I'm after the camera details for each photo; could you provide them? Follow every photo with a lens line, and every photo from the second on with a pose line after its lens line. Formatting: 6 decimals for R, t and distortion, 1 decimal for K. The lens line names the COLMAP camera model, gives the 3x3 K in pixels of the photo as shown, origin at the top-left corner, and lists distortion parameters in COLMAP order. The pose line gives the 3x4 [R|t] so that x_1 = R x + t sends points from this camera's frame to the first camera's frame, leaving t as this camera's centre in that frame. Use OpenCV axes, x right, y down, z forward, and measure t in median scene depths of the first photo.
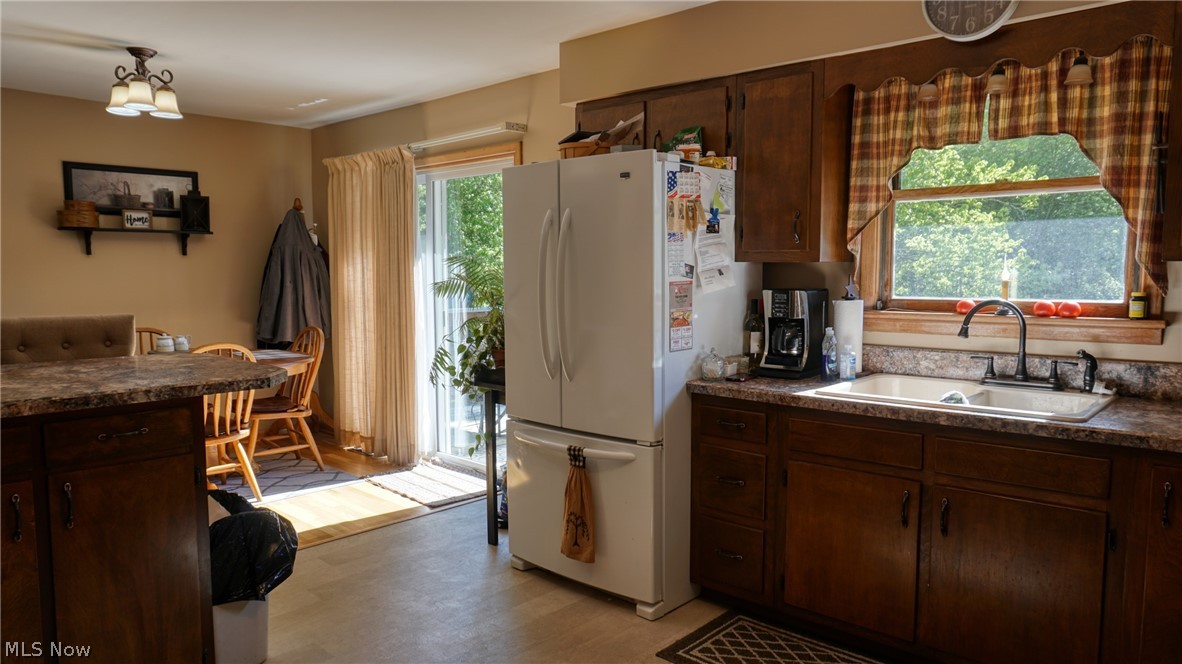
lens RADIAL K [[786.5, 0, 591.0], [0, 786.5, 332.0], [0, 0, 1]] dist [-0.042040, 0.036108]
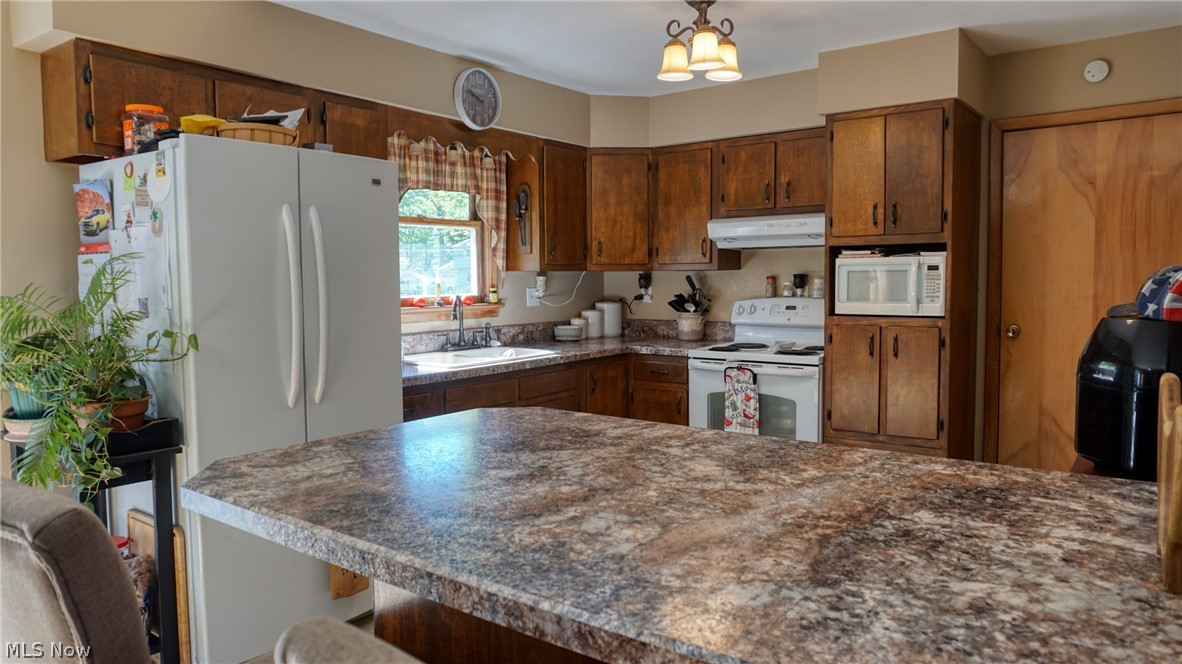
lens RADIAL K [[786.5, 0, 591.0], [0, 786.5, 332.0], [0, 0, 1]] dist [-0.042040, 0.036108]
pose [[-0.090530, -0.067644, 0.993594, -0.935291], [0.088799, 0.993168, 0.075705, -0.055598], [-0.991927, 0.095083, -0.083905, 0.776649]]
